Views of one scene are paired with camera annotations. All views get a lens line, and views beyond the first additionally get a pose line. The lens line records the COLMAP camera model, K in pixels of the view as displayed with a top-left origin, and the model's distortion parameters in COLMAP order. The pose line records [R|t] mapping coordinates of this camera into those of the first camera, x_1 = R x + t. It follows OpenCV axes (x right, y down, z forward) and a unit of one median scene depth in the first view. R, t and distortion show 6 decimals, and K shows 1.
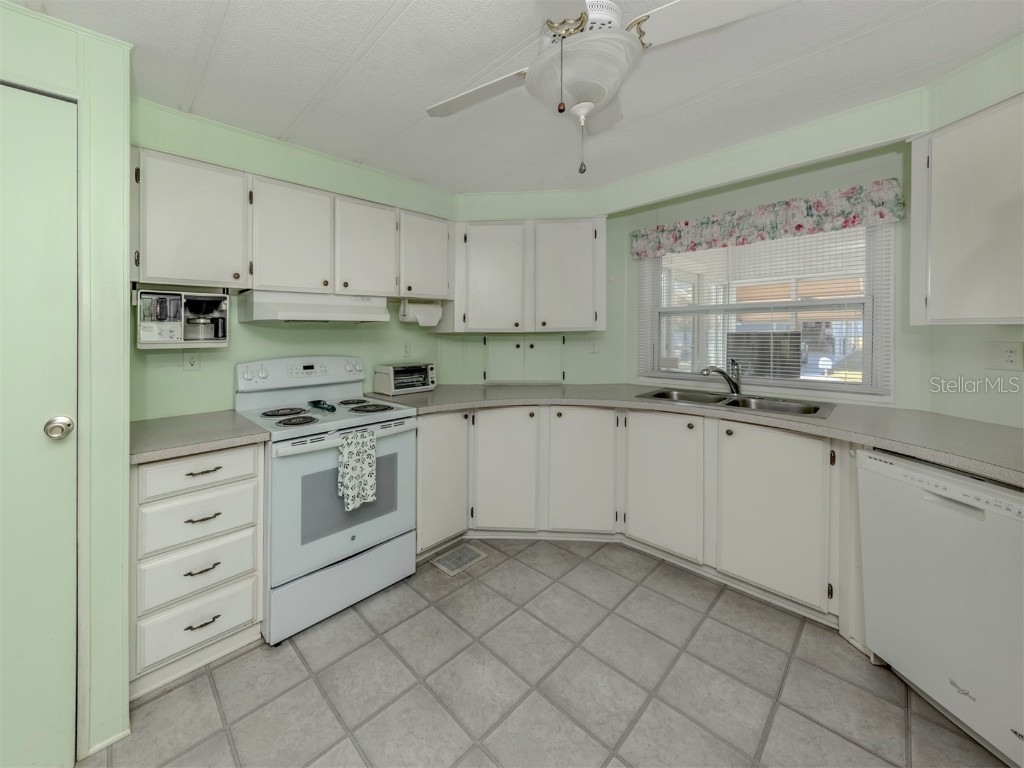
lens RADIAL K [[385.4, 0, 442.7], [0, 385.4, 340.2], [0, 0, 1]] dist [0.005376, -0.000962]
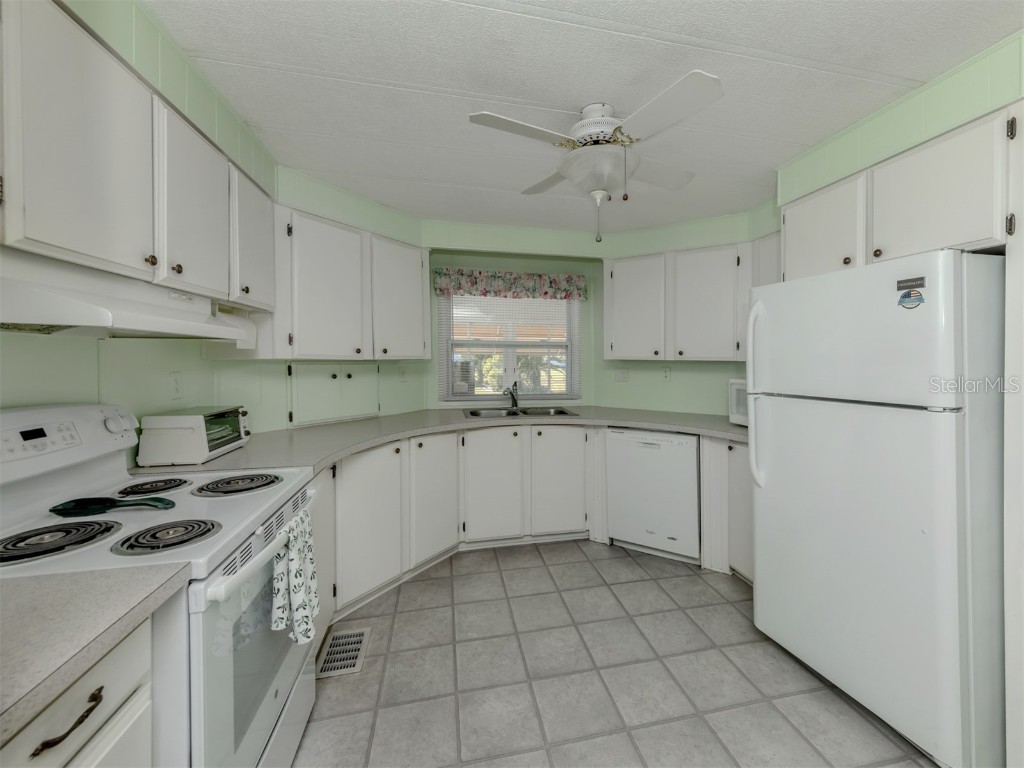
lens RADIAL K [[411.0, 0, 538.3], [0, 411.0, 367.6], [0, 0, 1]] dist [0.005797, -0.001935]
pose [[0.459334, -0.005103, 0.888249, -0.515852], [0.007631, 0.999969, 0.001799, -0.002427], [-0.888231, 0.005952, 0.459359, 0.276198]]
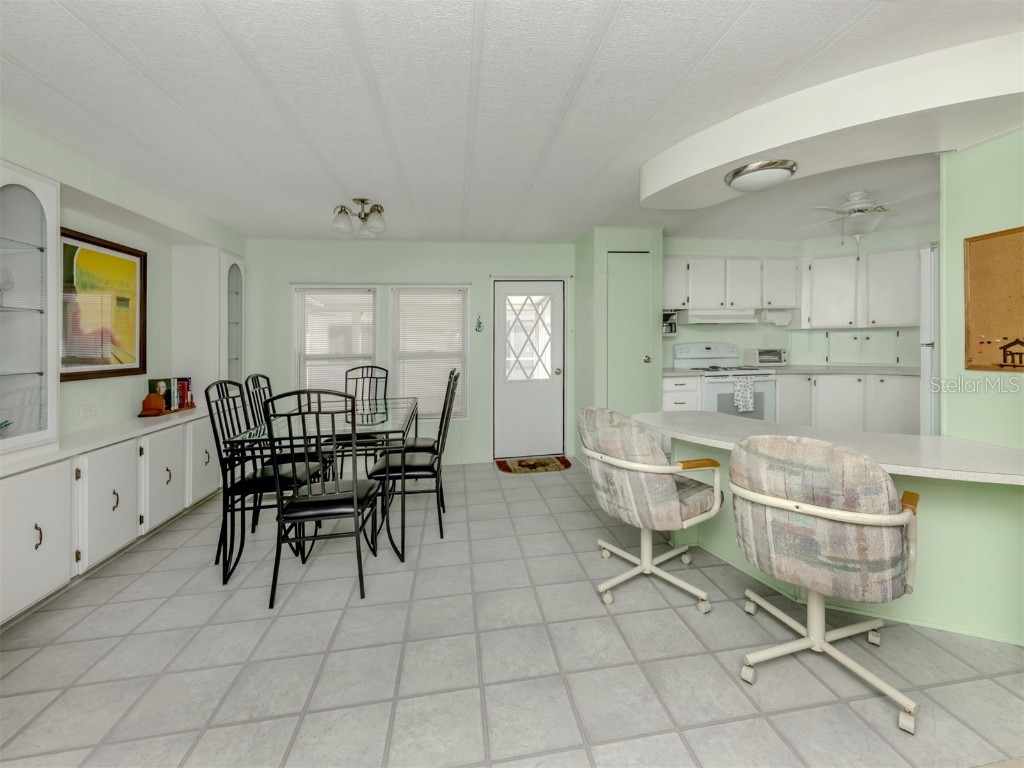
lens RADIAL K [[422.7, 0, 531.5], [0, 422.7, 347.2], [0, 0, 1]] dist [0.006266, -0.000758]
pose [[0.855919, 0.003522, -0.517098, -0.019687], [-0.004208, 0.999991, -0.000154, 0.070166], [0.517093, 0.002307, 0.855926, -1.237843]]
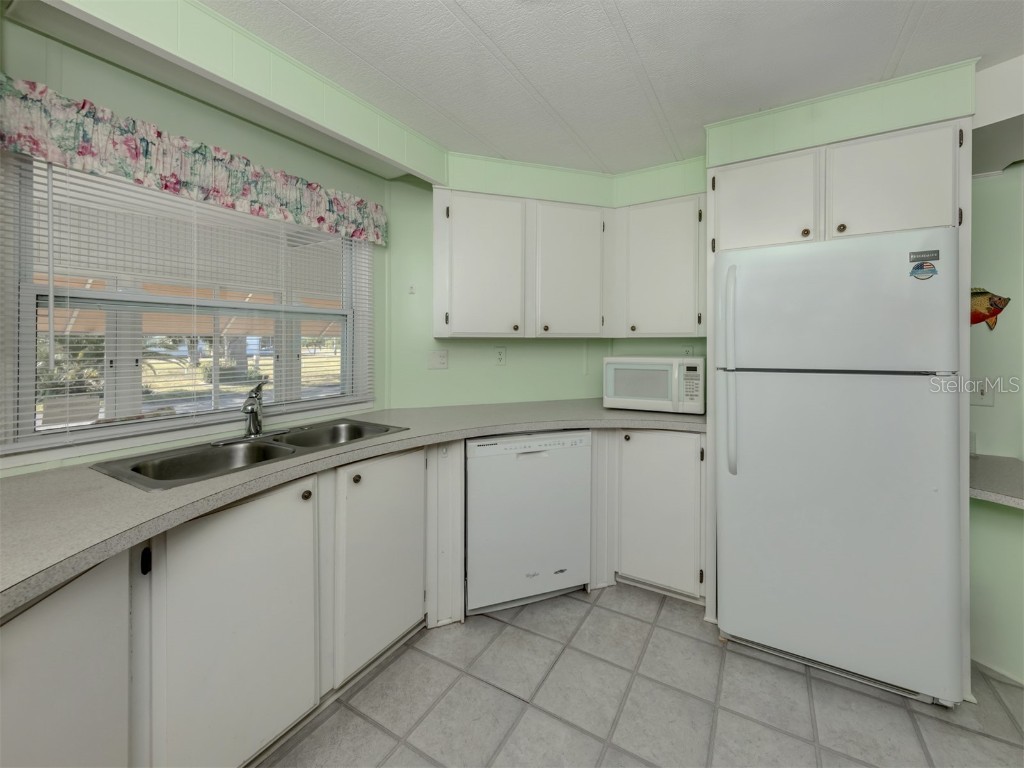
lens RADIAL K [[394.1, 0, 573.7], [0, 394.1, 341.5], [0, 0, 1]] dist [0.001708, 0.000894]
pose [[-0.373365, 0.023078, 0.927398, -0.094876], [0.024907, 0.999580, -0.014847, 0.006716], [-0.927350, 0.017556, -0.373782, 0.786476]]
